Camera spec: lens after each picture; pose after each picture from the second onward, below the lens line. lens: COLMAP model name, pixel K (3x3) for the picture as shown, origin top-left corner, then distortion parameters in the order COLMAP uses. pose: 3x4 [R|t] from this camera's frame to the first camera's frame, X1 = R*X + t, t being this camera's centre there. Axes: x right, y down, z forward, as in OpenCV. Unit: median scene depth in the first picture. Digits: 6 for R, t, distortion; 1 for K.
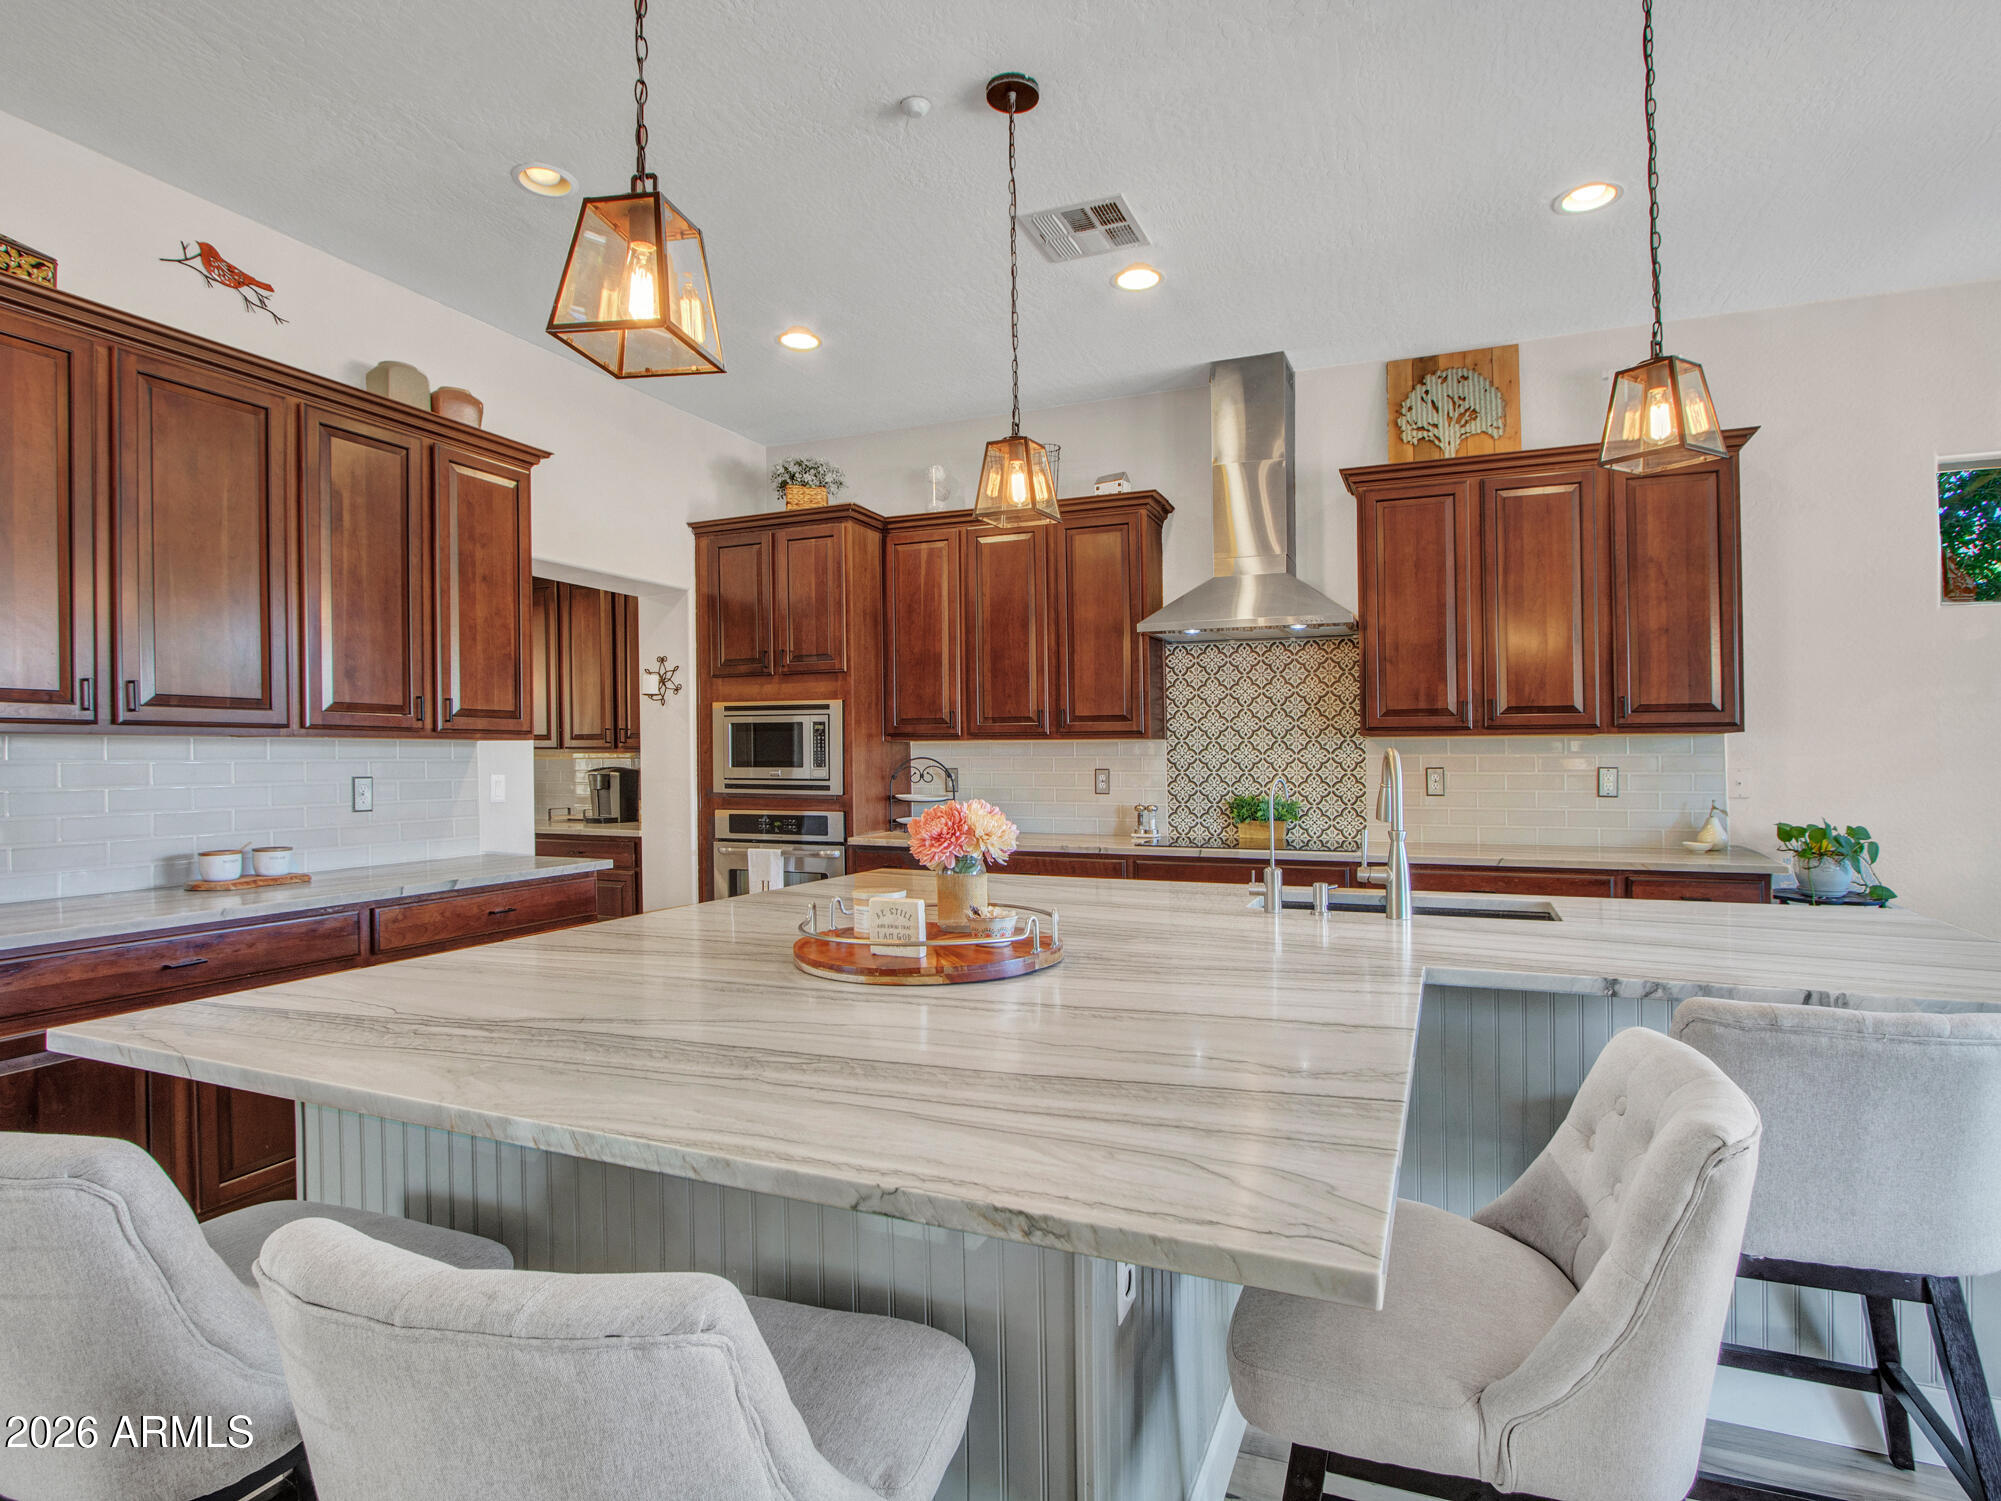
lens RADIAL K [[1060.8, 0, 991.5], [0, 1060.8, 739.0], [0, 0, 1]] dist [-0.010812, -0.001393]
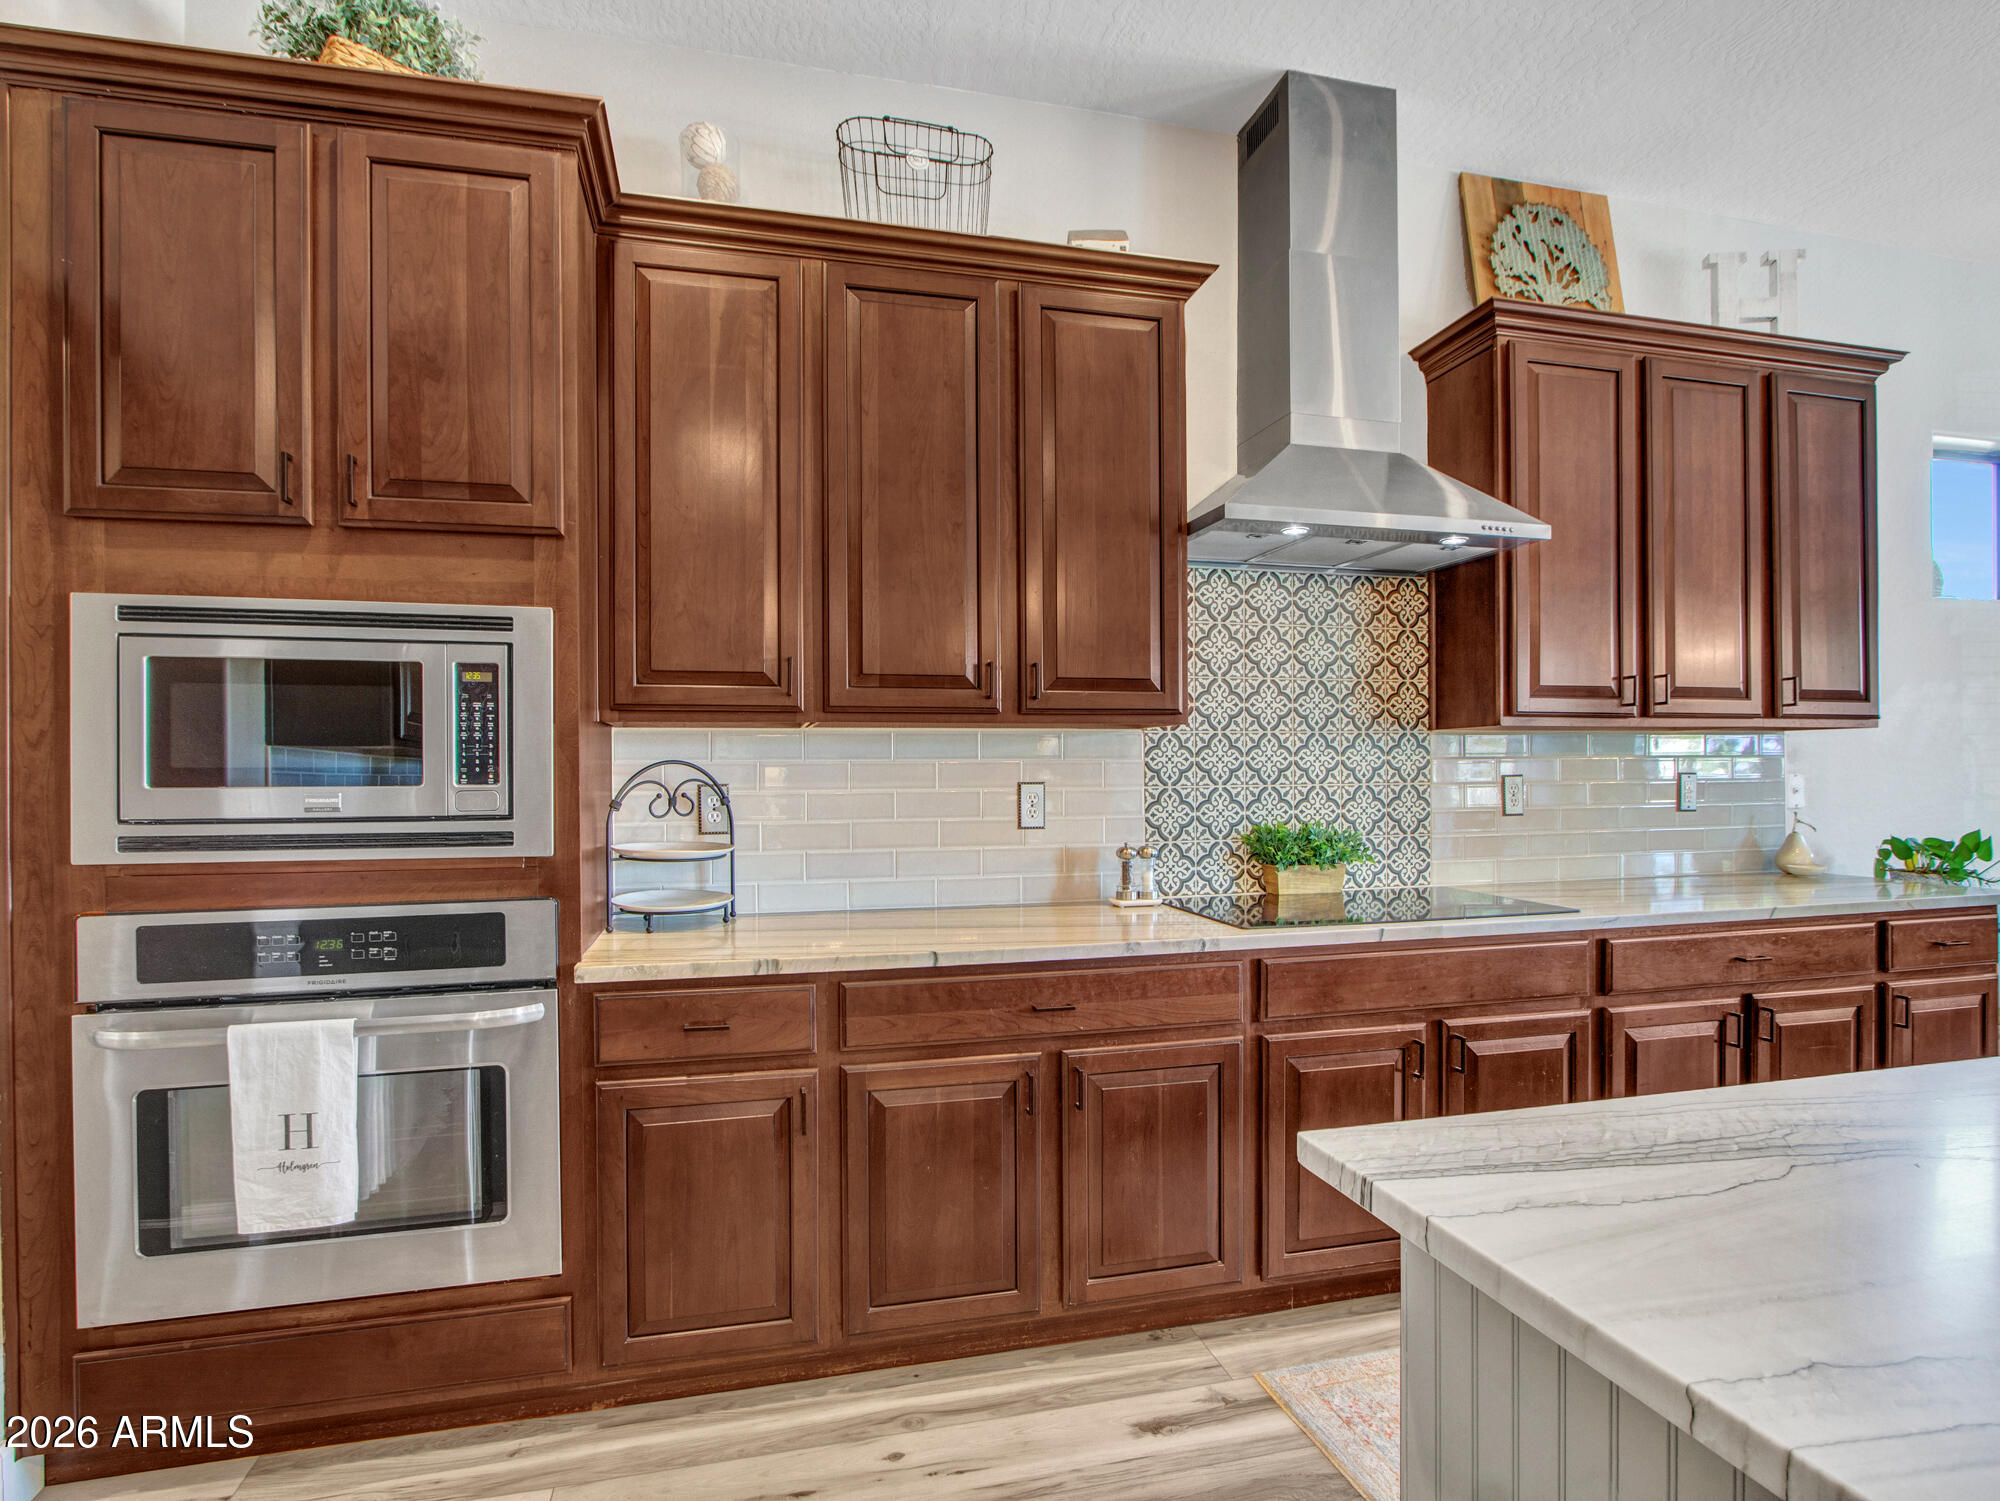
lens RADIAL K [[1060.3, 0, 991.0], [0, 1060.3, 739.0], [0, 0, 1]] dist [-0.010812, -0.001393]
pose [[0.796943, 0.014754, 0.603875, -0.247691], [-0.008260, 0.999874, -0.013529, 0.014380], [-0.603999, 0.005794, 0.796964, 0.606843]]
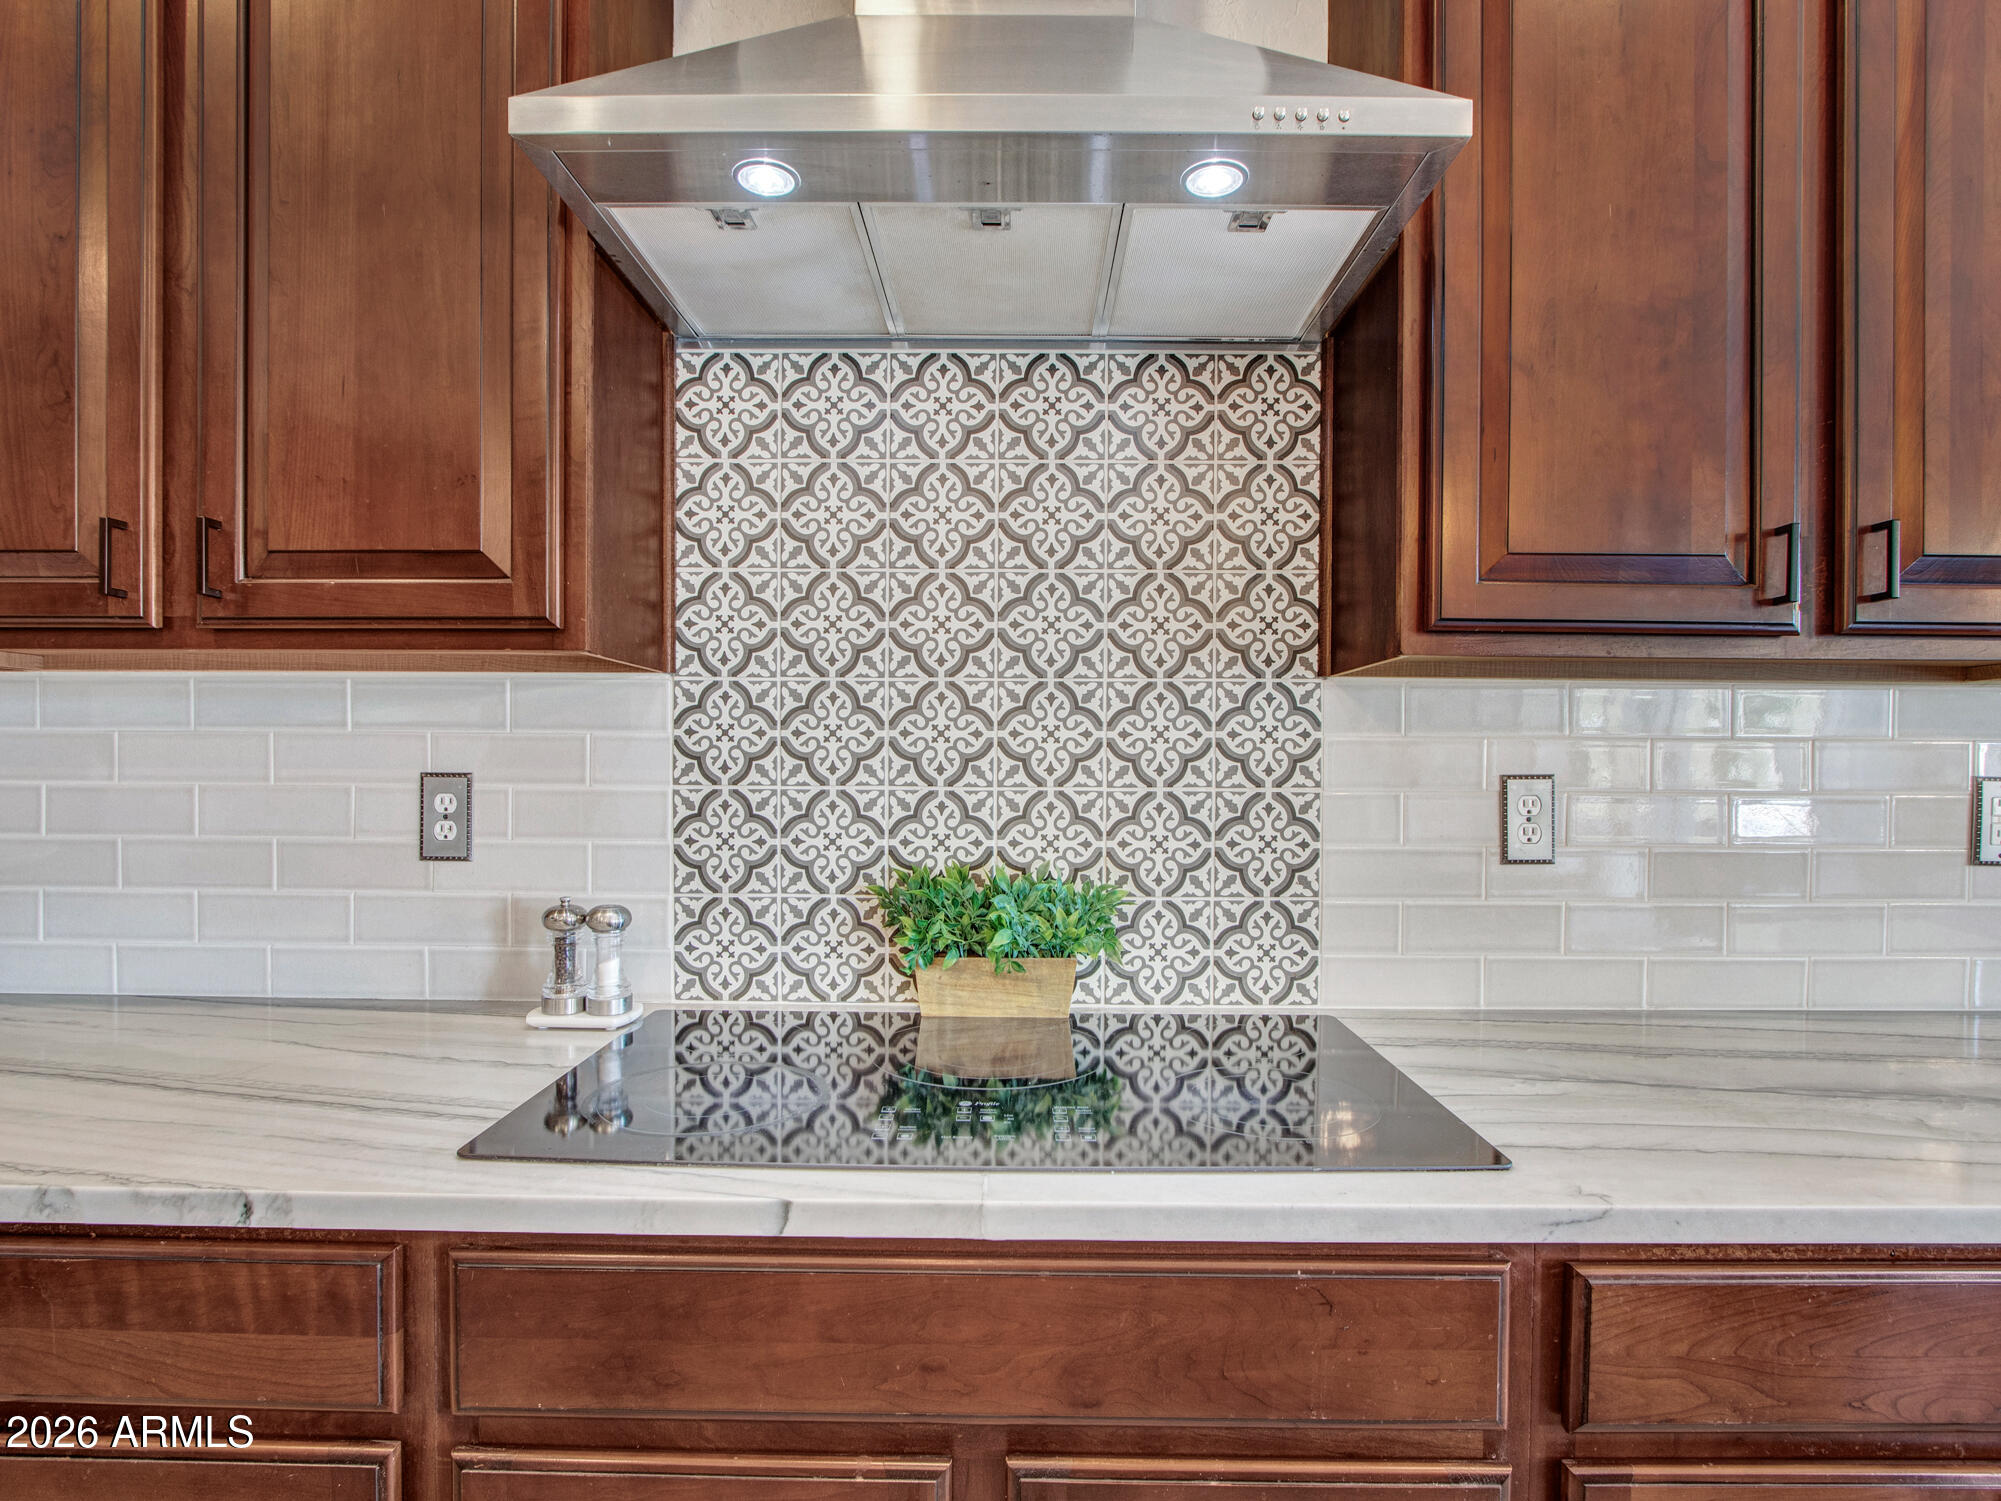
lens RADIAL K [[1060.8, 0, 991.5], [0, 1060.8, 739.0], [0, 0, 1]] dist [-0.010812, -0.001393]
pose [[0.927923, 0.015628, 0.372444, 0.140526], [-0.017396, 0.999848, 0.001385, 0.016924], [-0.372366, -0.007764, 0.928053, 0.709441]]
